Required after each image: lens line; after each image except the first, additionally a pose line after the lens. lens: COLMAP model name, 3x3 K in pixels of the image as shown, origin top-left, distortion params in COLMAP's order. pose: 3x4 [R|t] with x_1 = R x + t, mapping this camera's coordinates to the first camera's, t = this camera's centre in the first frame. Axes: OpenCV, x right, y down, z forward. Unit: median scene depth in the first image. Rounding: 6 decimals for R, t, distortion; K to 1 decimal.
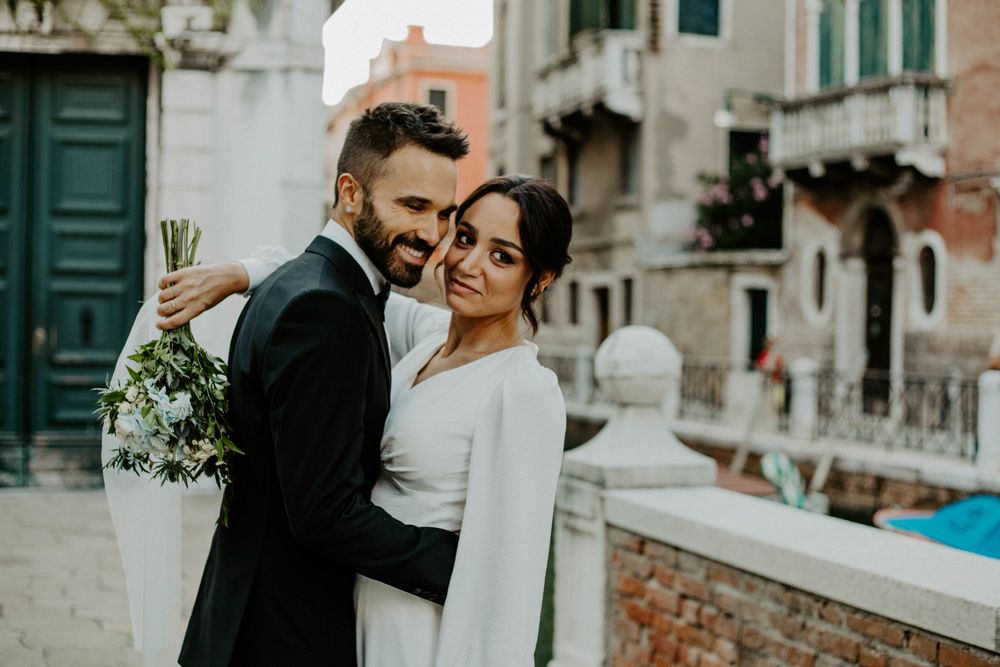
lens RADIAL K [[1639.8, 0, 499.3], [0, 1639.8, 310.8], [0, 0, 1]] dist [-0.044502, -0.060810]
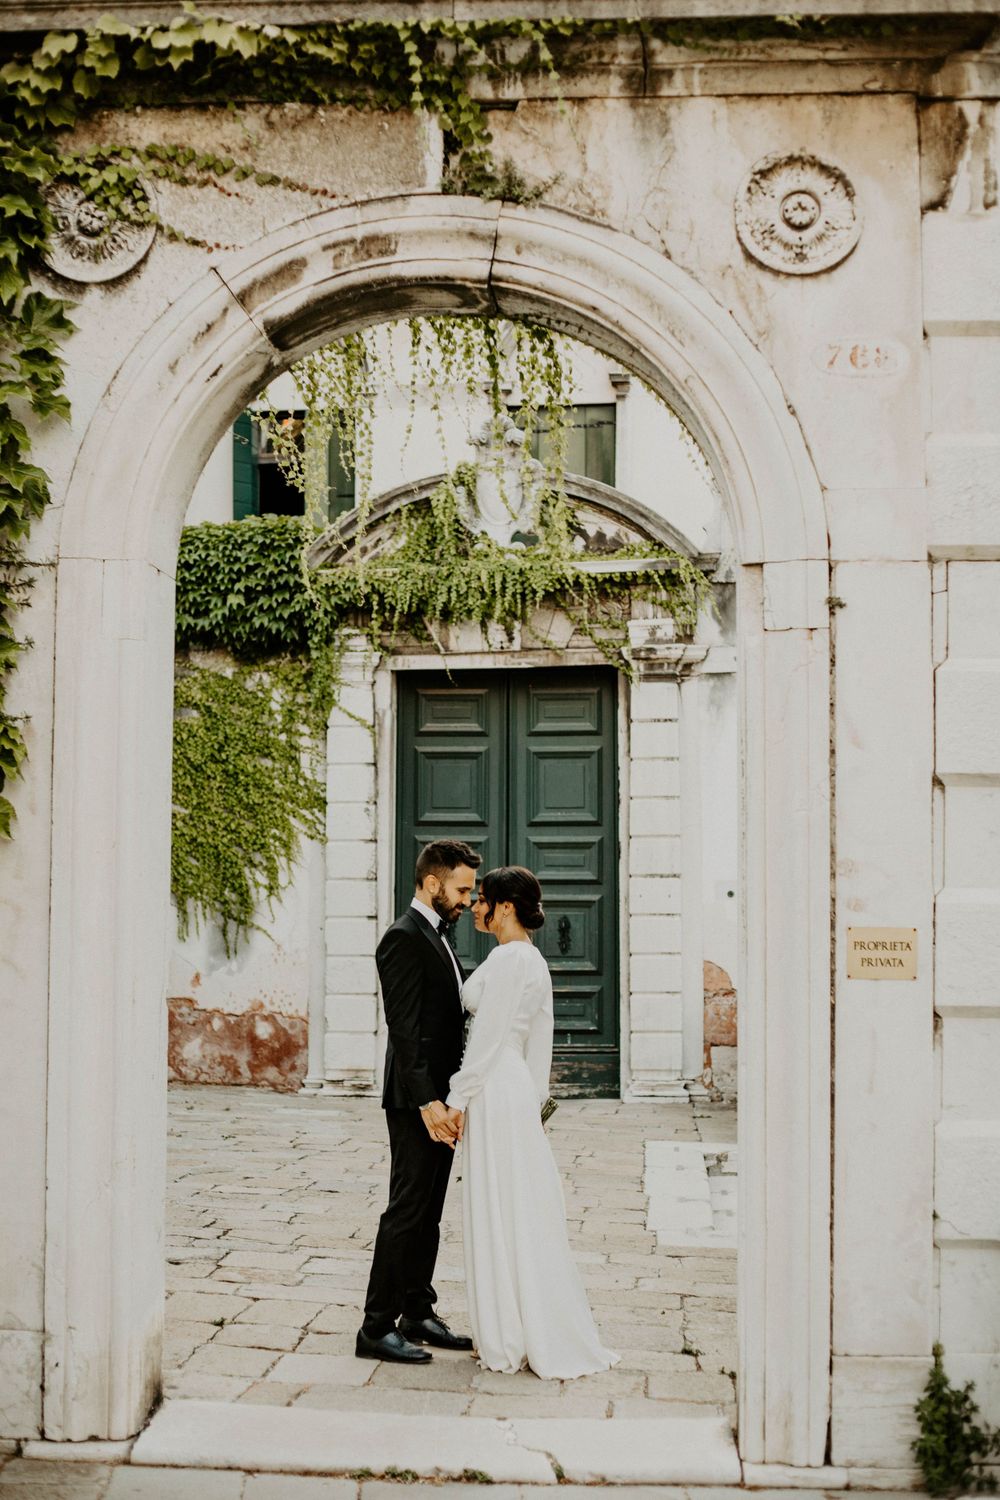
lens RADIAL K [[2459.7, 0, 503.2], [0, 2459.7, 707.7], [0, 0, 1]] dist [-0.044502, -0.060810]
pose [[0.933370, -0.040169, -0.356661, 0.261501], [0.009290, 0.996088, -0.087873, 0.001509], [0.358795, 0.078704, 0.930092, -0.435890]]
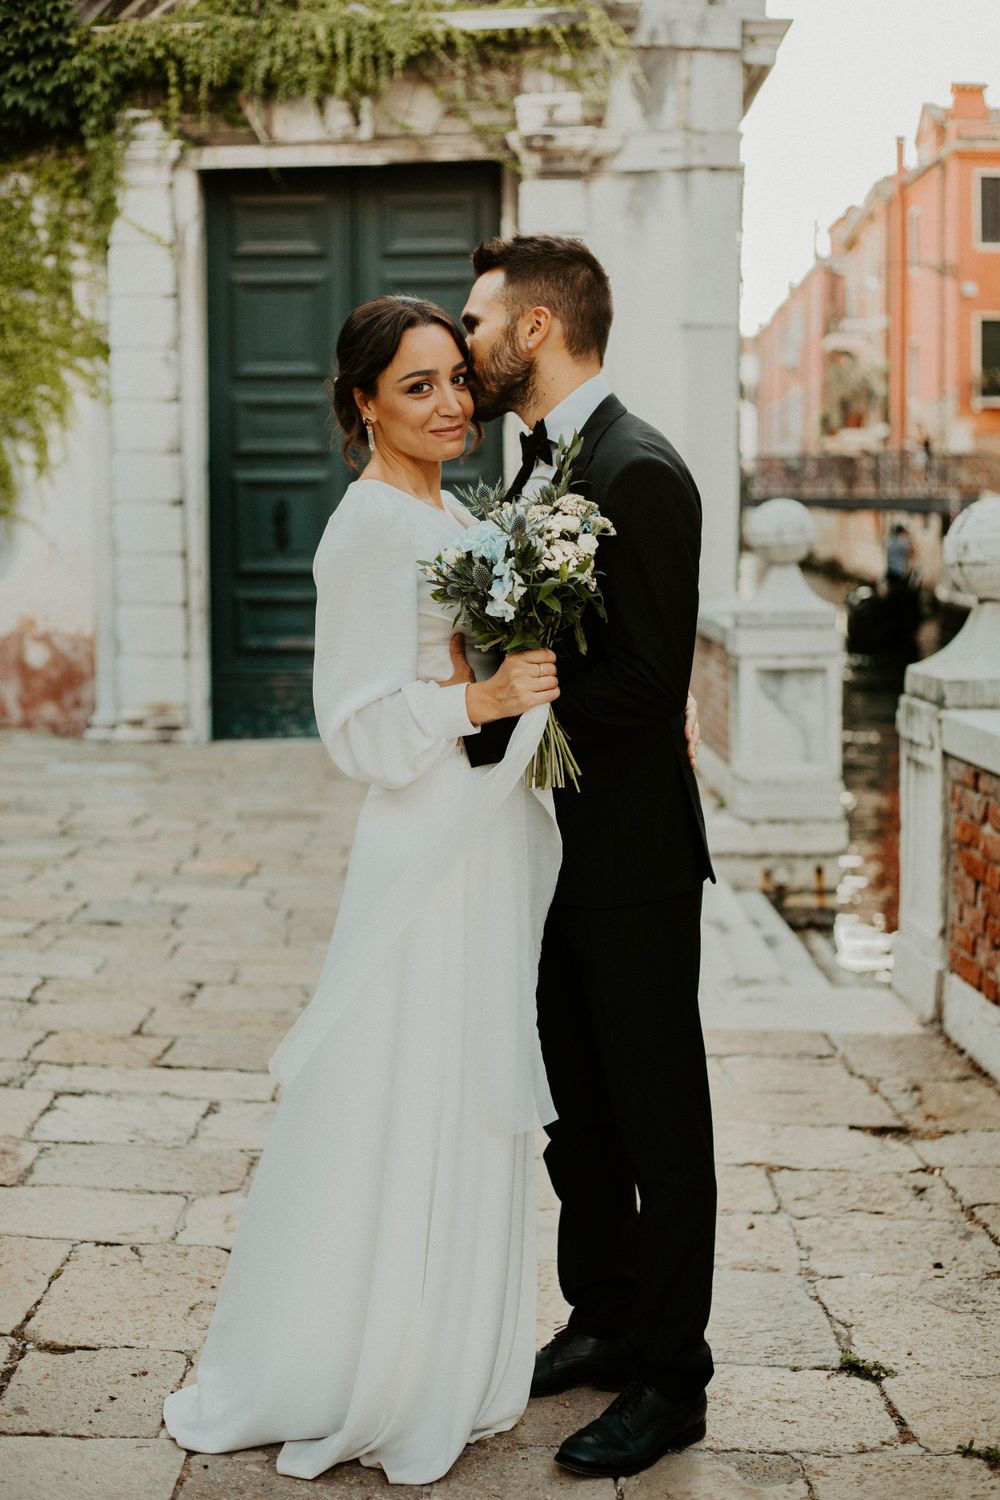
lens RADIAL K [[2459.7, 0, 503.2], [0, 2459.7, 707.7], [0, 0, 1]] dist [-0.044502, -0.060810]
pose [[0.957197, 0.001767, -0.289432, 0.111563], [0.019718, 0.997260, 0.071299, 0.012425], [0.288765, -0.073954, 0.954539, -0.087760]]
